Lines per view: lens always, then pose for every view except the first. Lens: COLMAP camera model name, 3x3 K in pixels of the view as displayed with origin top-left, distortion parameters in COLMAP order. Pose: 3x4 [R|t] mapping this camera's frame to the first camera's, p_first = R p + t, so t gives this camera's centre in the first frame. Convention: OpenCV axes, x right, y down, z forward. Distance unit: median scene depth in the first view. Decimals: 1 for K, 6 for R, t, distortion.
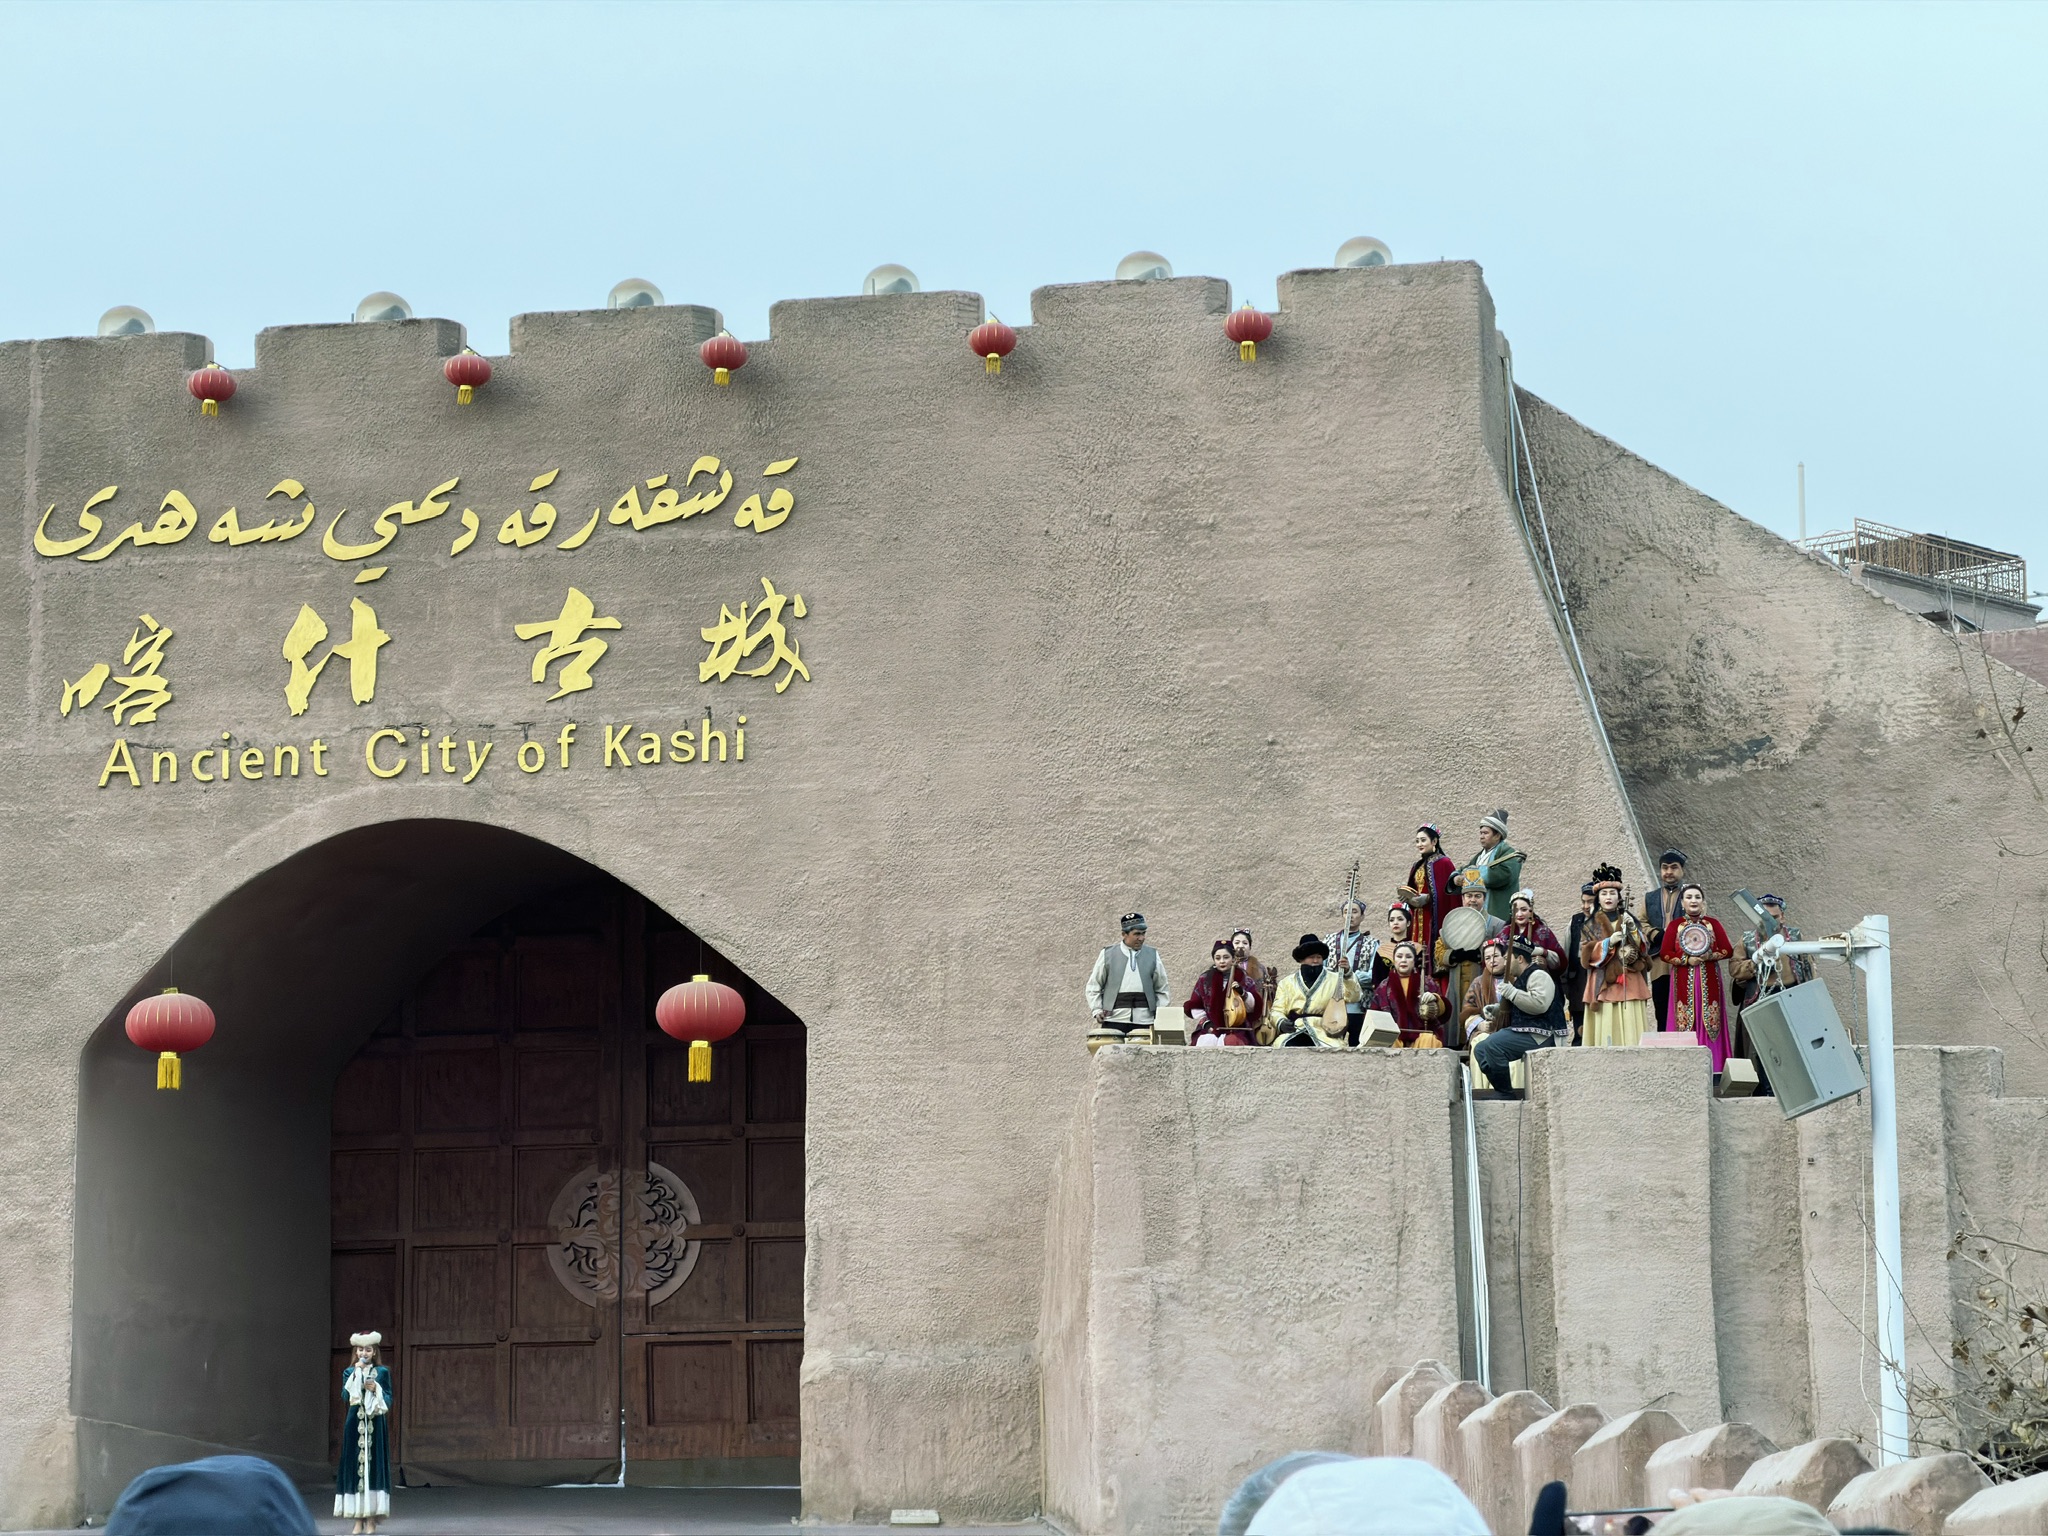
lens RADIAL K [[6351.3, 0, 1061.4], [0, 6351.3, 805.0], [0, 0, 1]] dist [0.230545, 0.000000]
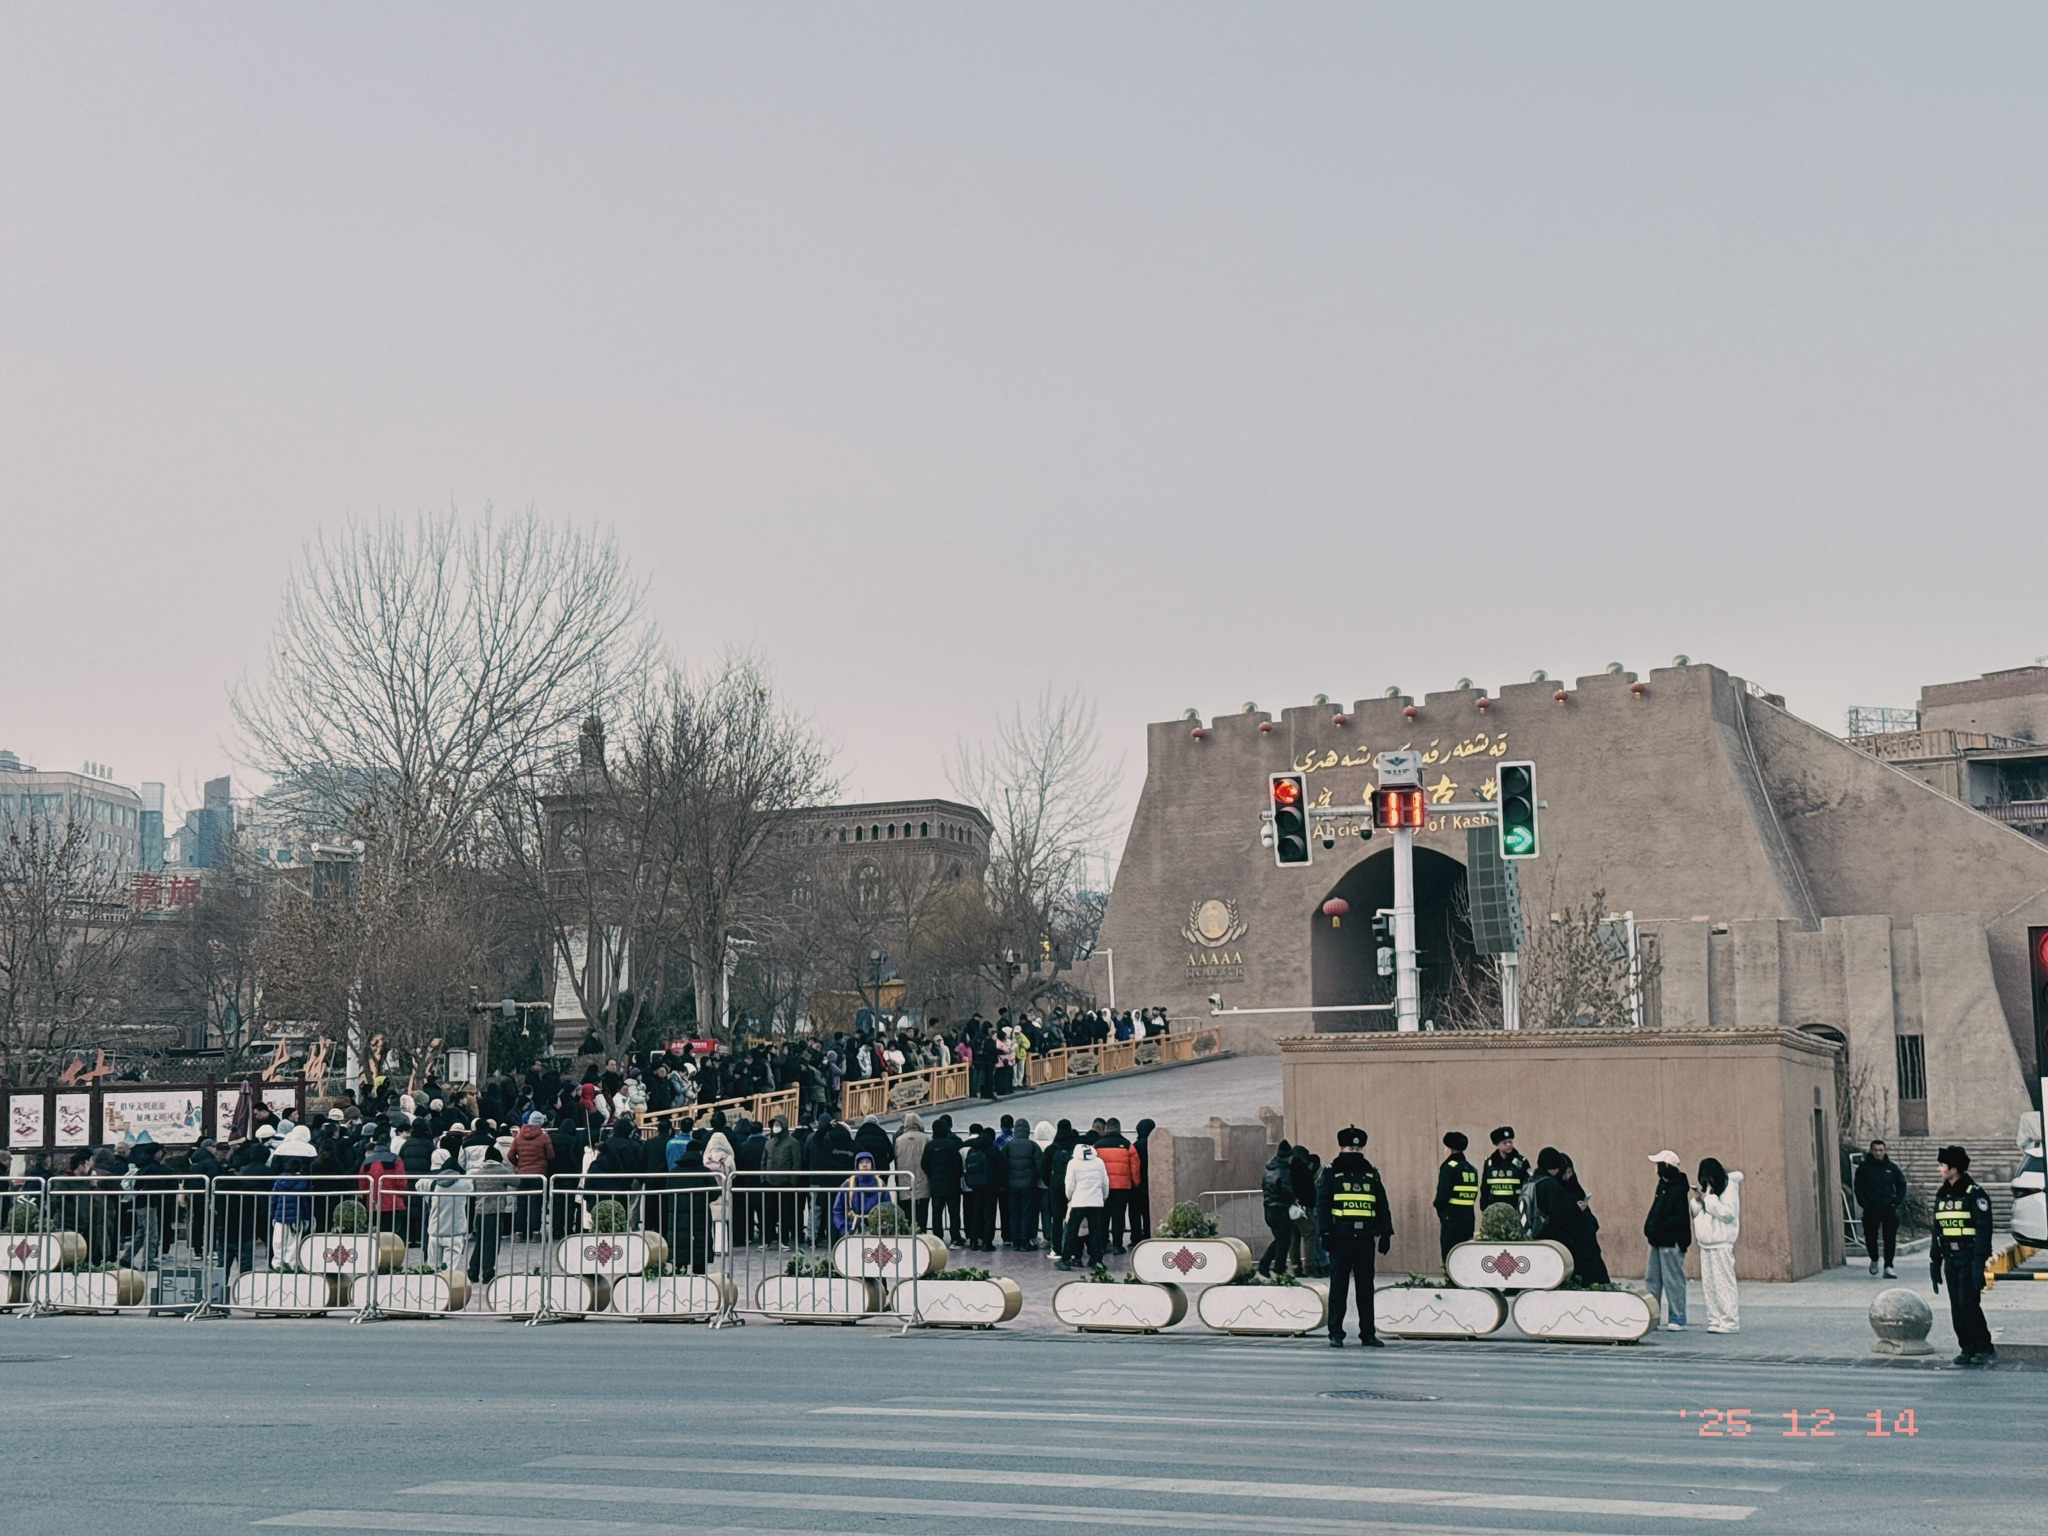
lens RADIAL K [[2862.7, 0, 1007.5], [0, 2862.7, 787.6], [0, 0, 1]] dist [0.134644, 0.000000]
pose [[0.924525, -0.046852, -0.378230, 0.284979], [0.060804, 0.997836, 0.025022, -0.079981], [0.376239, -0.046131, 0.925373, -0.494594]]
